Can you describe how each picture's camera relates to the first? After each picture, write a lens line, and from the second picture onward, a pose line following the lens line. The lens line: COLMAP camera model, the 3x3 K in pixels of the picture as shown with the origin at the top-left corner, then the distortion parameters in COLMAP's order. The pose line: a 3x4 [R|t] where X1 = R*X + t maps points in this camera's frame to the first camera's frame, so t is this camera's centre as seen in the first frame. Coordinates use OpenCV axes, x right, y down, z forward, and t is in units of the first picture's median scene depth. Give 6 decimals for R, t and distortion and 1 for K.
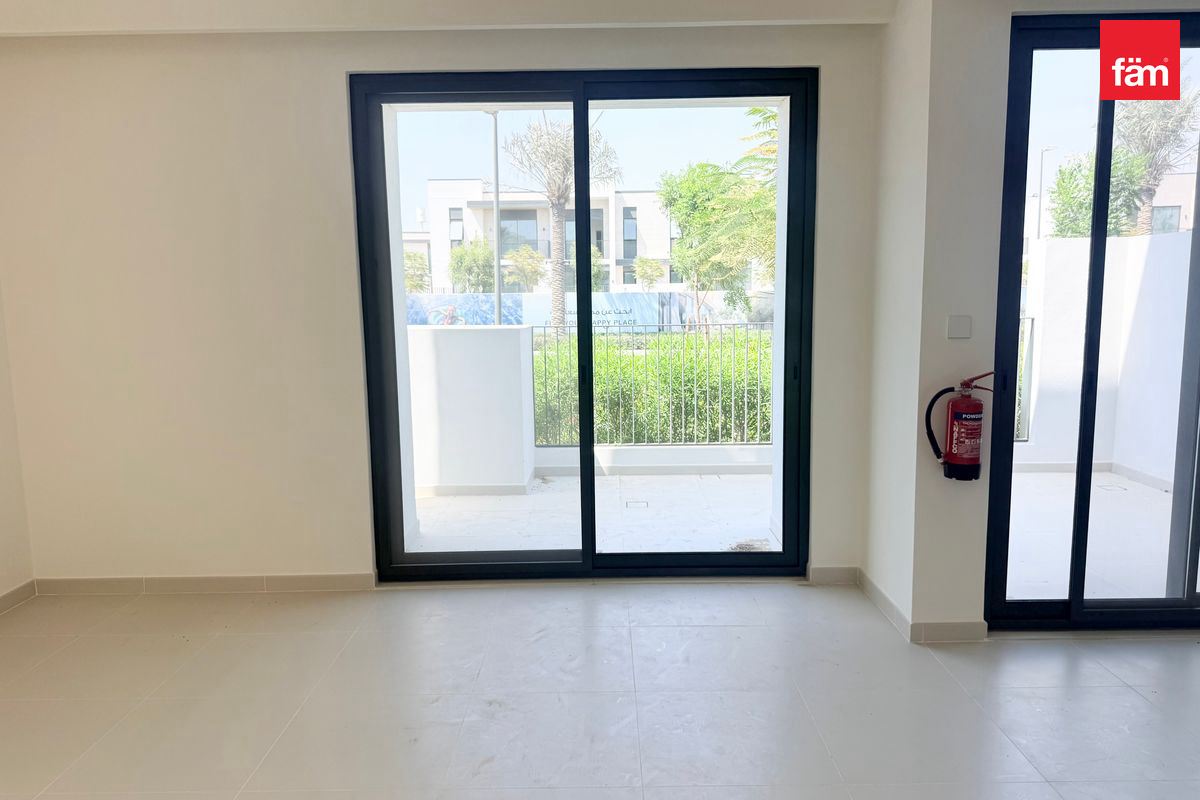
lens RADIAL K [[845.9, 0, 600.0], [0, 845.9, 400.0], [0, 0, 1]] dist [0.195093, -0.322621]
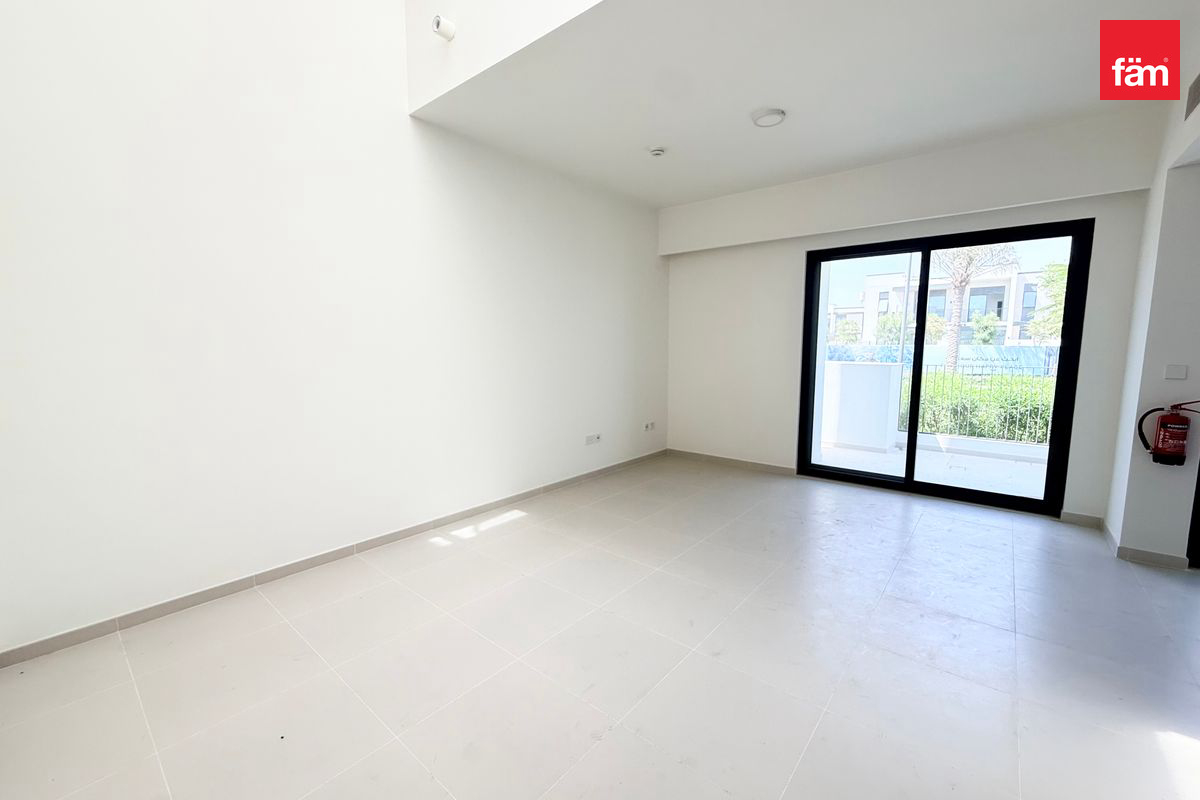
lens RADIAL K [[482.9, 0, 600.0], [0, 482.9, 400.0], [0, 0, 1]] dist [0.002192, 0.000159]
pose [[0.770531, 0.087954, -0.631306, 0.125101], [-0.092795, 0.995361, 0.025415, 0.036572], [0.630612, 0.038999, 0.775118, -0.313986]]
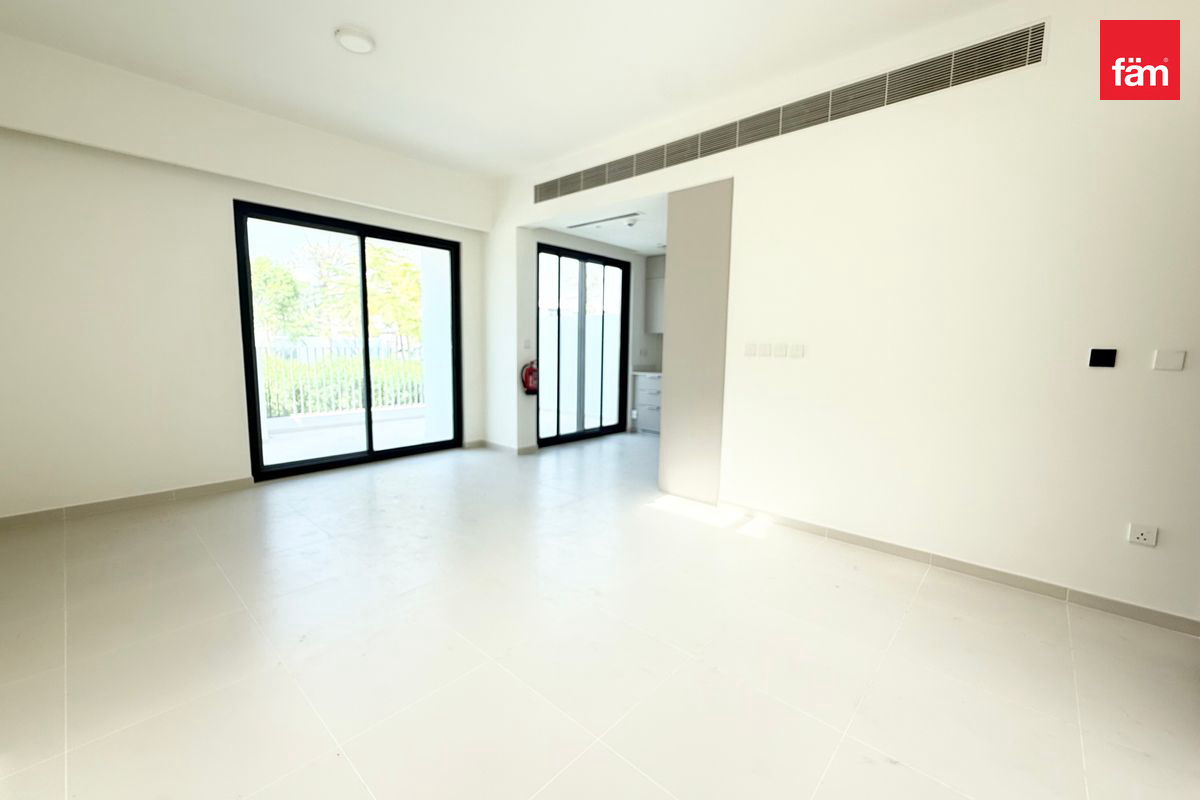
lens RADIAL K [[482.9, 0, 600.0], [0, 482.9, 400.0], [0, 0, 1]] dist [0.002192, 0.000159]
pose [[0.667684, -0.062562, 0.741811, -0.508997], [0.070012, 0.997323, 0.021095, 0.070028], [-0.741145, 0.037850, 0.670277, -0.213271]]
